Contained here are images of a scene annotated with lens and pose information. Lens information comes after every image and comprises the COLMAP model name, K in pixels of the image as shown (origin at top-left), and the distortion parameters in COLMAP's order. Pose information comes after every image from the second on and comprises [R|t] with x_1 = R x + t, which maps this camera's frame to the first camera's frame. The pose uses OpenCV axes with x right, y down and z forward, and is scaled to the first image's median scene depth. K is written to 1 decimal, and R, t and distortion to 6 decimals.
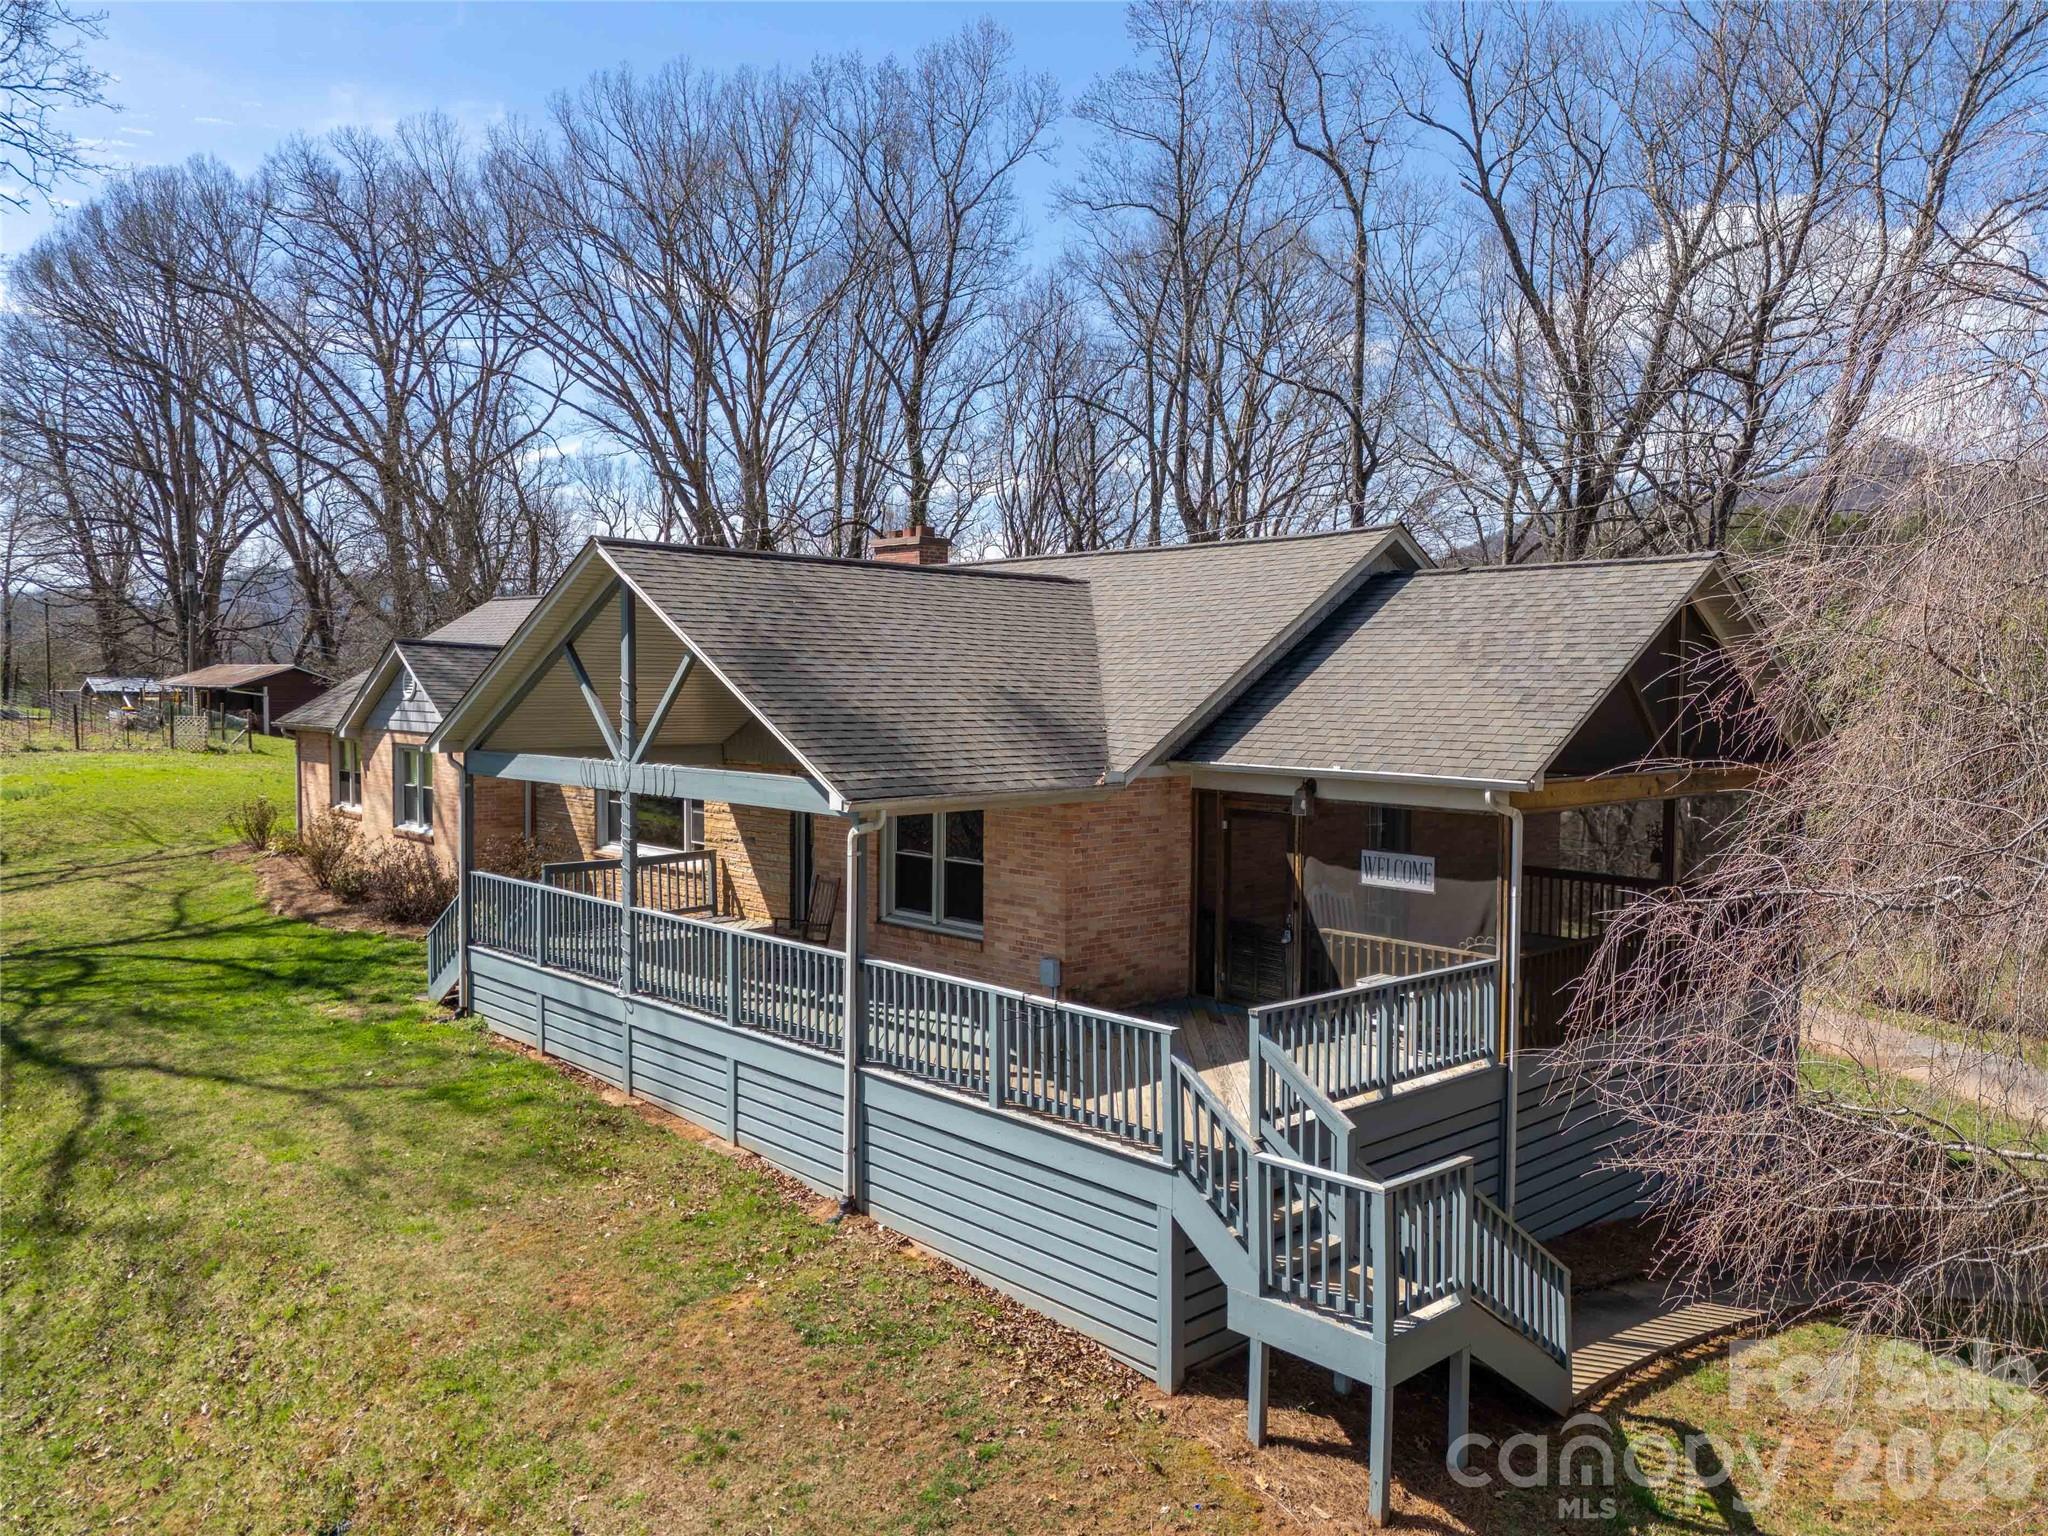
lens RADIAL K [[1528.0, 0, 1043.8], [0, 1528.0, 754.0], [0, 0, 1]] dist [0.069523, -0.057350]
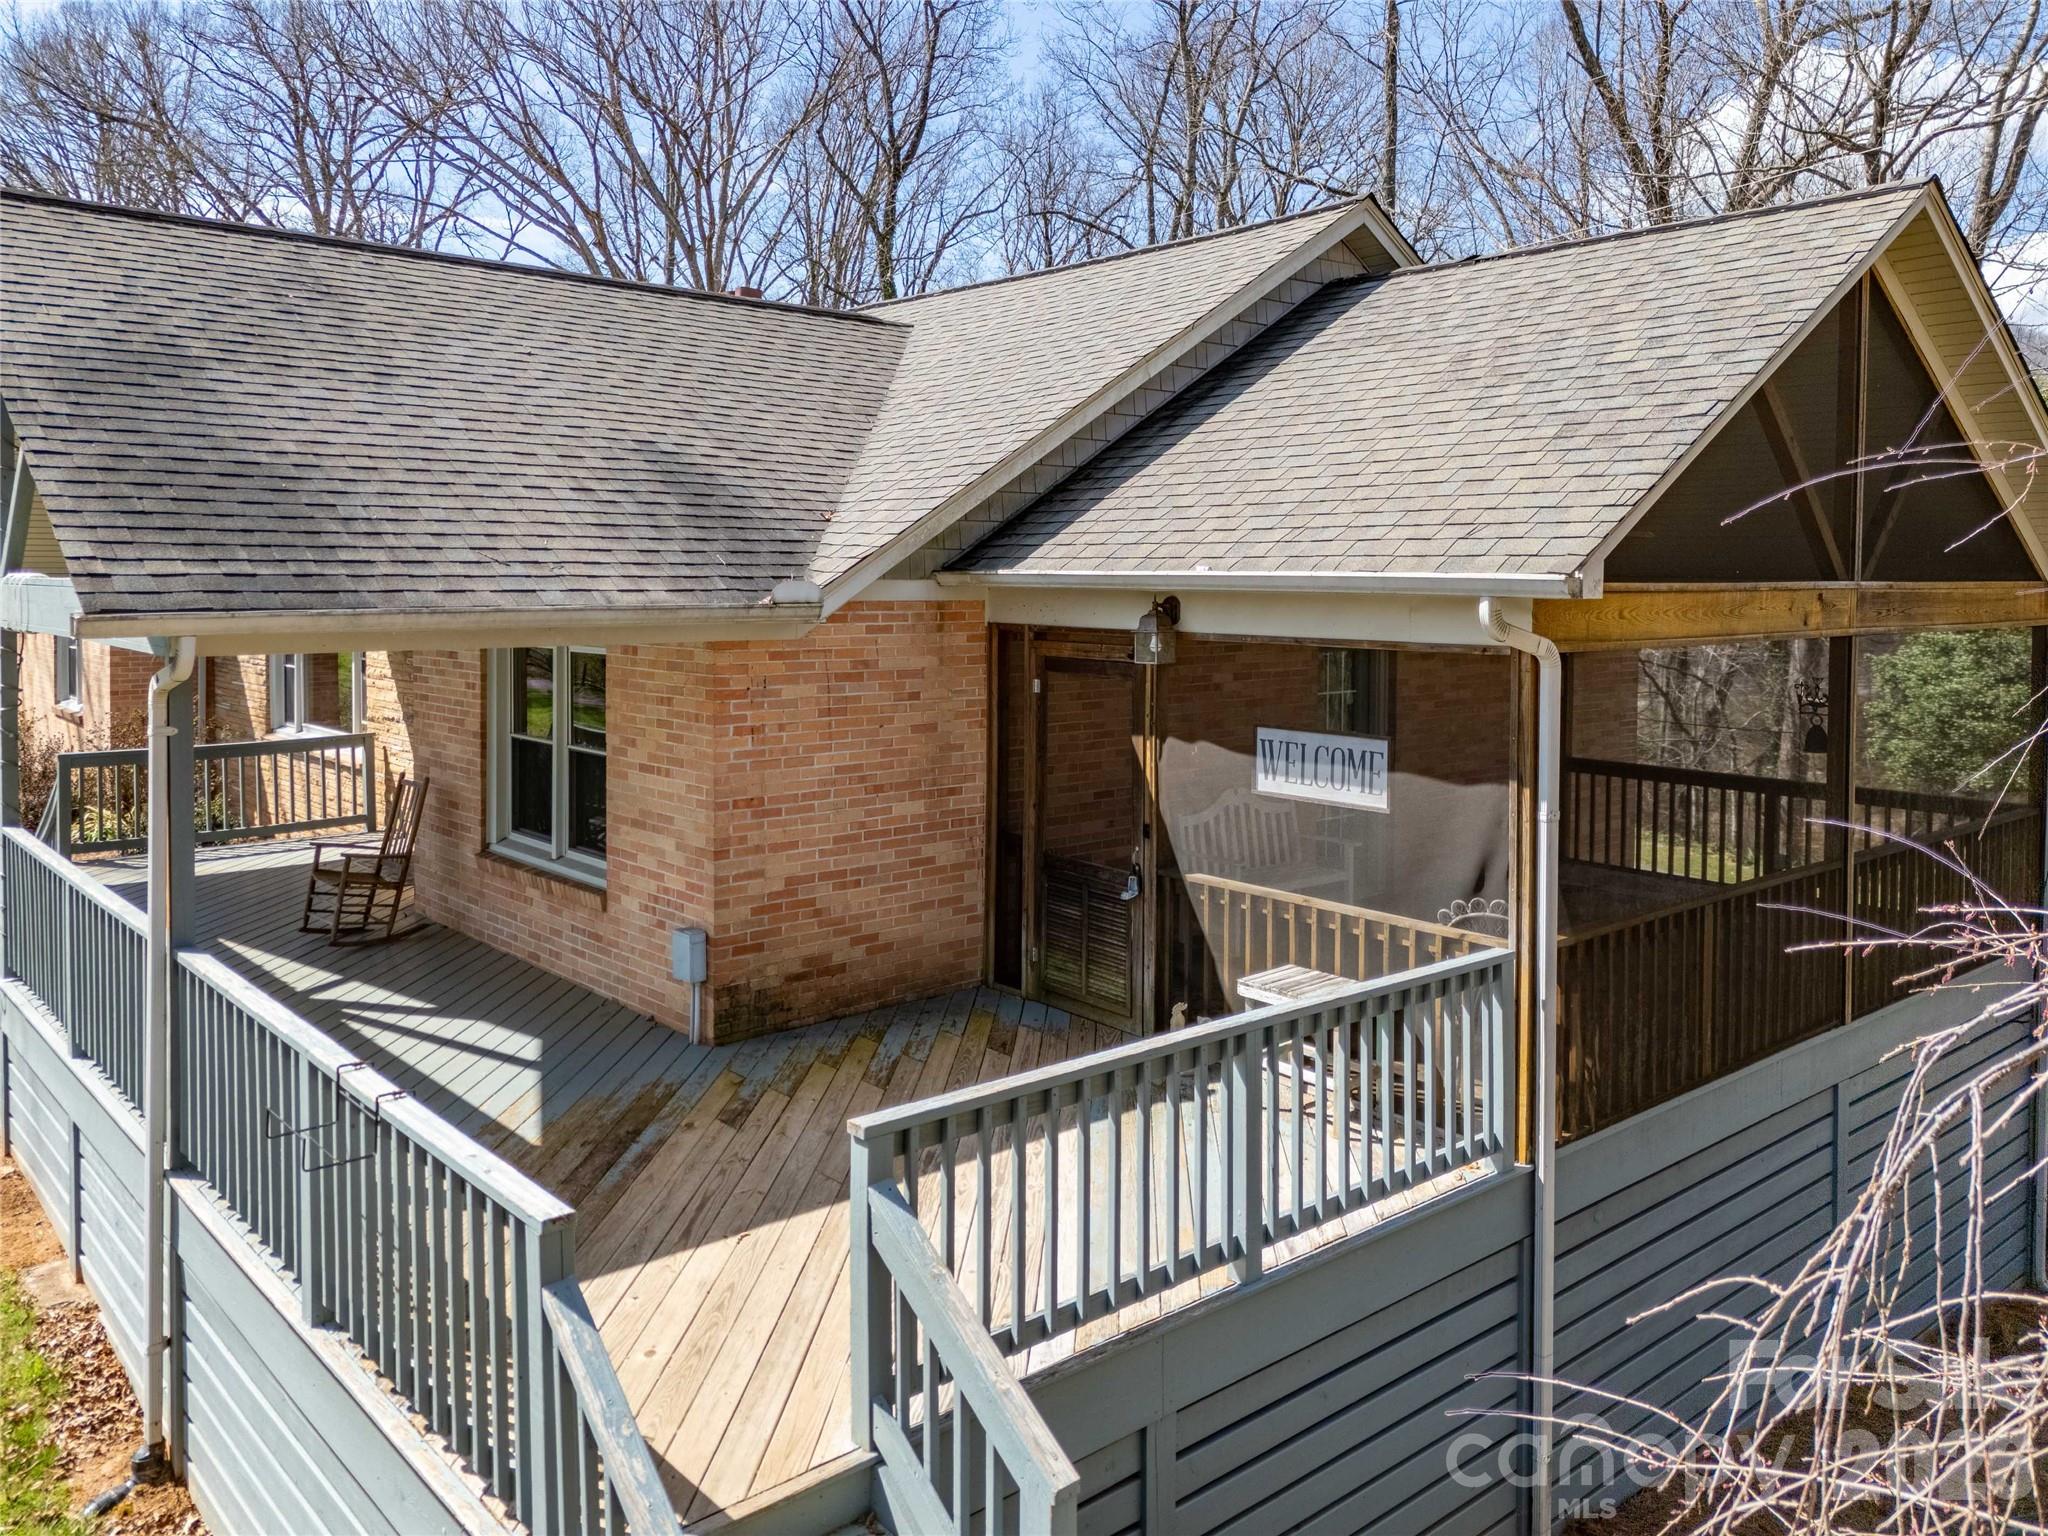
lens RADIAL K [[1528.0, 0, 1037.9], [0, 1528.0, 627.8], [0, 0, 1]] dist [0.069523, -0.057350]
pose [[0.998935, -0.003613, -0.045993, 0.151404], [0.003106, 0.999934, -0.011082, 0.033049], [0.046030, 0.010927, 0.998880, 0.454012]]
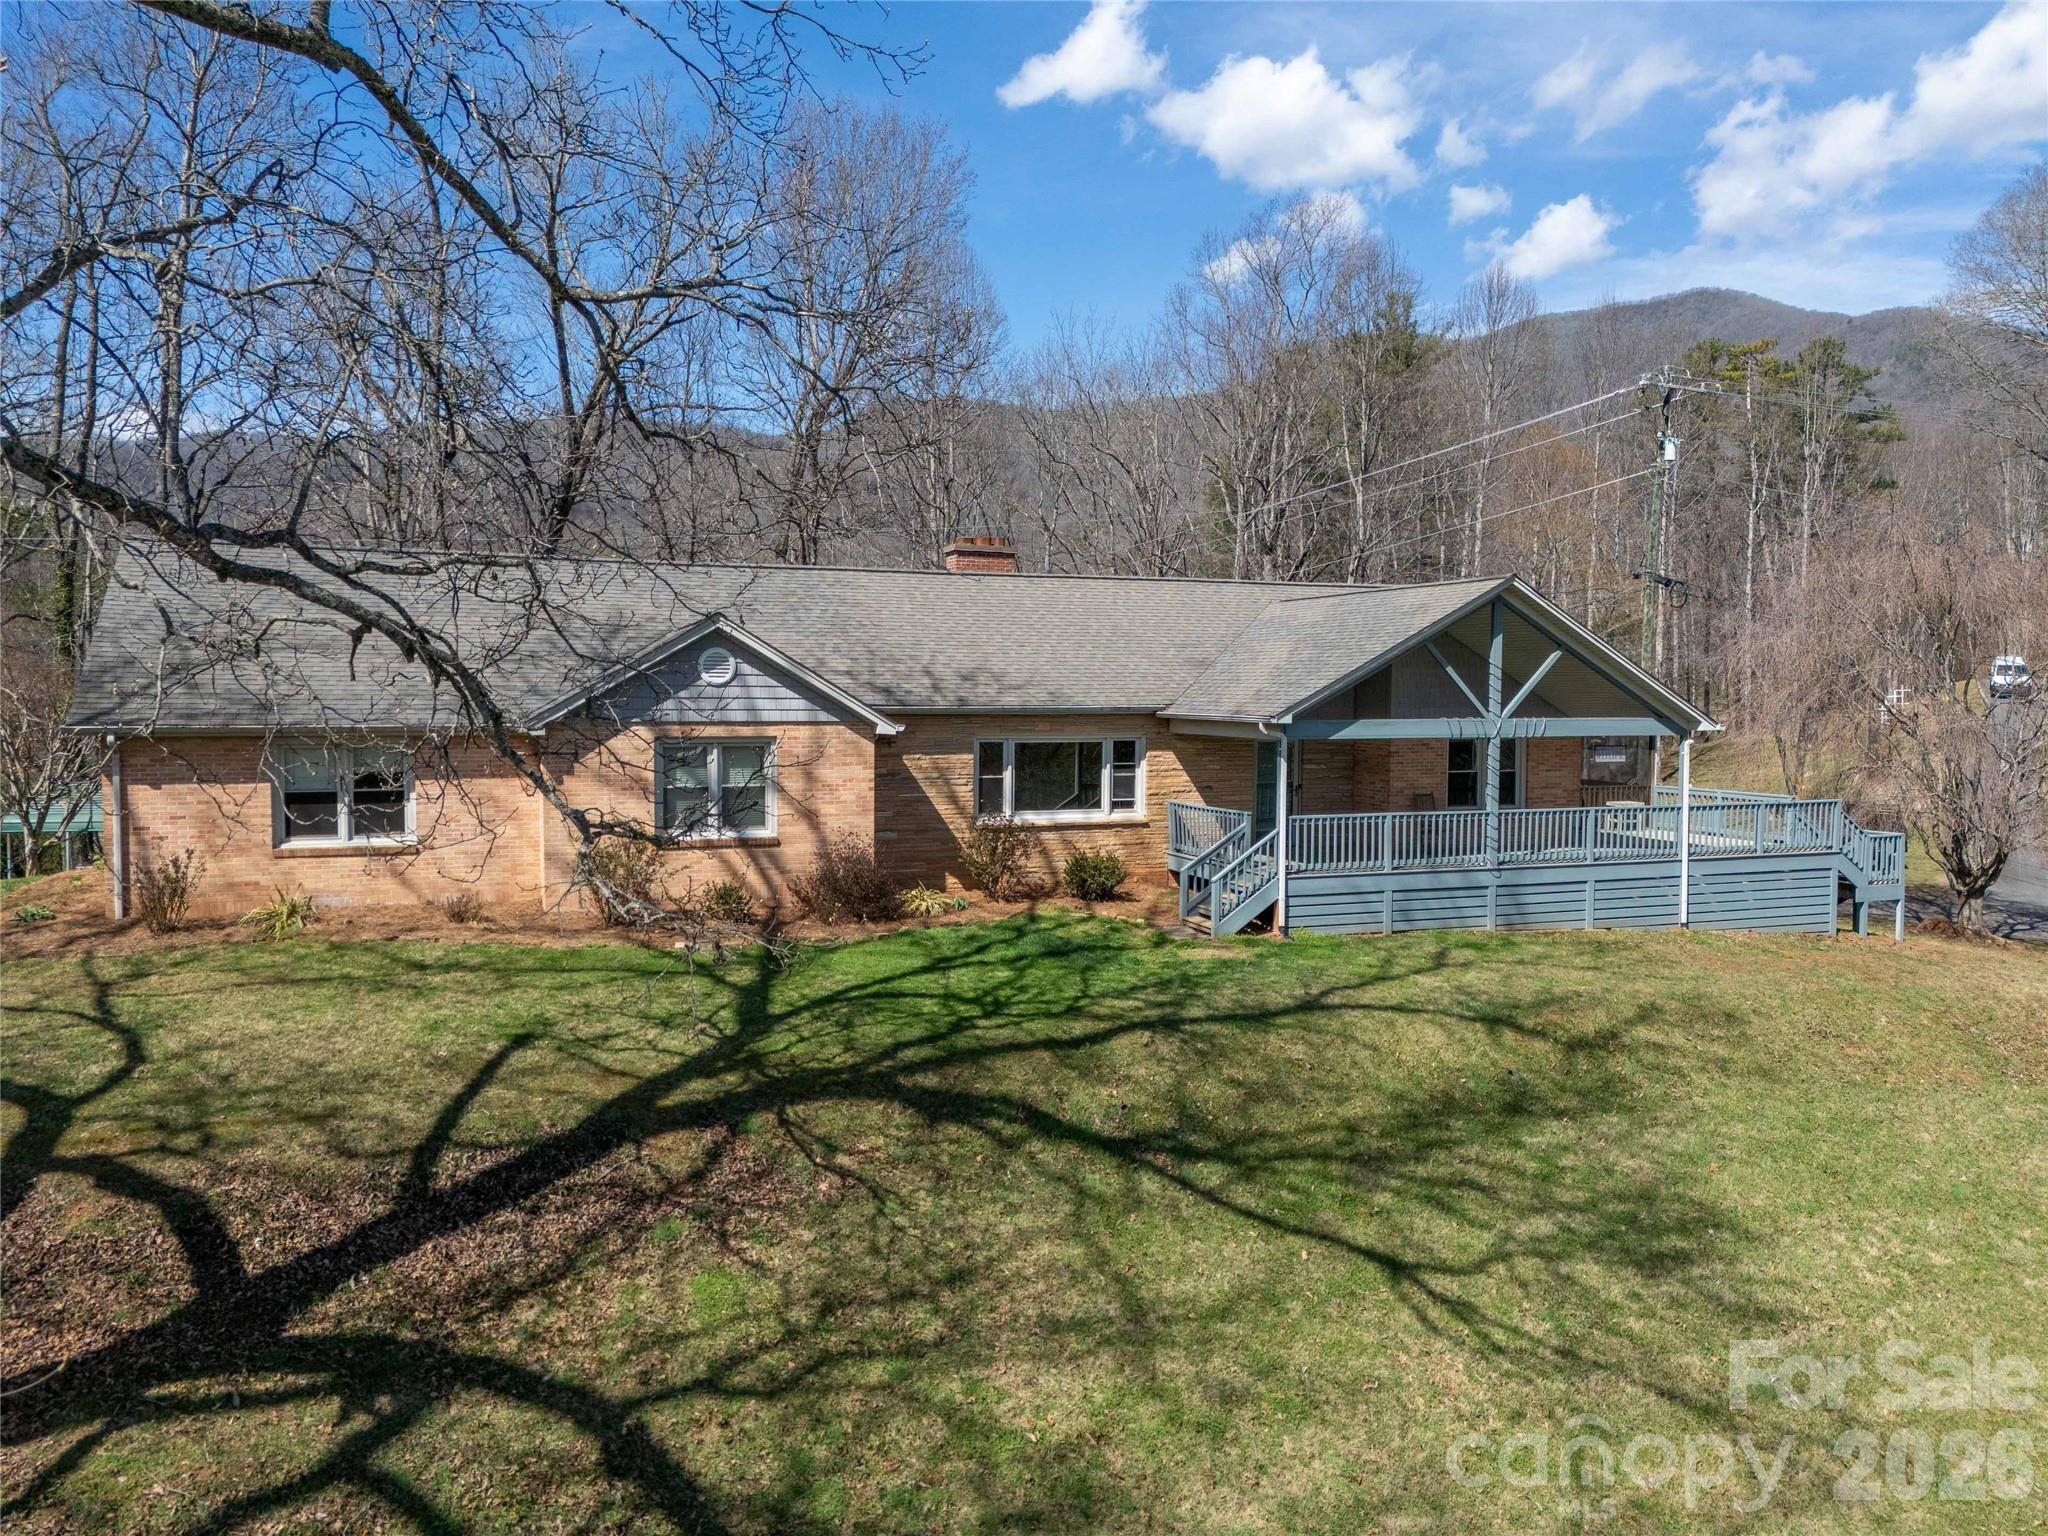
lens RADIAL K [[1528.0, 0, 1026.8], [0, 1528.0, 759.9], [0, 0, 1]] dist [0.069523, -0.057350]
pose [[0.358176, -0.049970, 0.932316, -2.030758], [0.040056, 0.998470, 0.038126, -0.033178], [-0.932795, 0.023689, 0.359629, 0.940088]]
